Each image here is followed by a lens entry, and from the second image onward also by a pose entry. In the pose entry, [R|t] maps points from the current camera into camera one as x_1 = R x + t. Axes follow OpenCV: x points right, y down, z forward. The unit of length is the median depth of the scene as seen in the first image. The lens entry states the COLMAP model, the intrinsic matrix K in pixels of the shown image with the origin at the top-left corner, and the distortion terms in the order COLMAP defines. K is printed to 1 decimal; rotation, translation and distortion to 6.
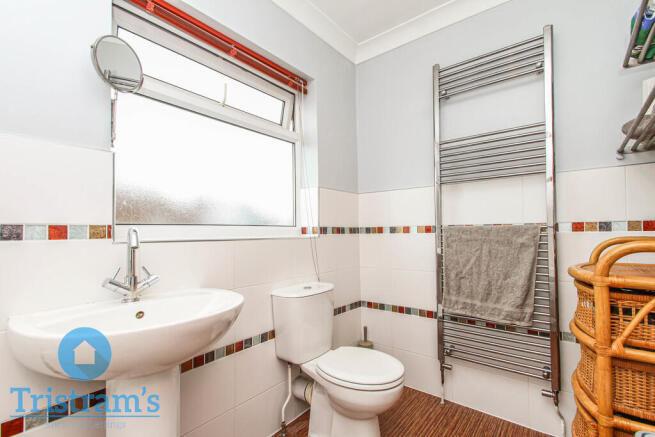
lens RADIAL K [[301.3, 0, 329.4], [0, 301.3, 223.8], [0, 0, 1]] dist [-0.004183, -0.001079]
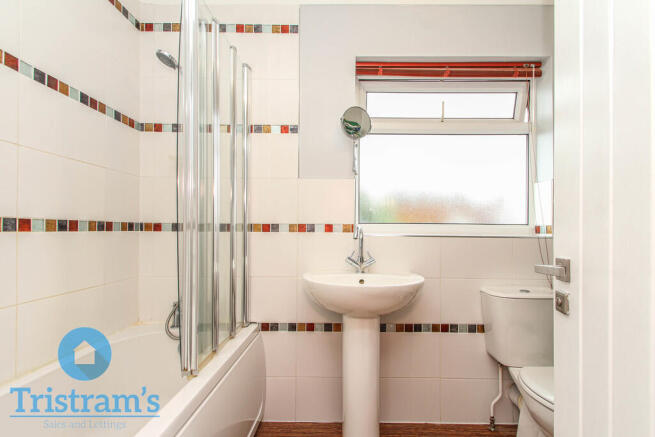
lens RADIAL K [[301.3, 0, 329.4], [0, 301.3, 221.4], [0, 0, 1]] dist [-0.004183, -0.001079]
pose [[0.593116, -0.005979, -0.805095, 0.336963], [0.005937, 0.999978, -0.003052, -0.003573], [0.805095, -0.002970, 0.593138, -0.040896]]
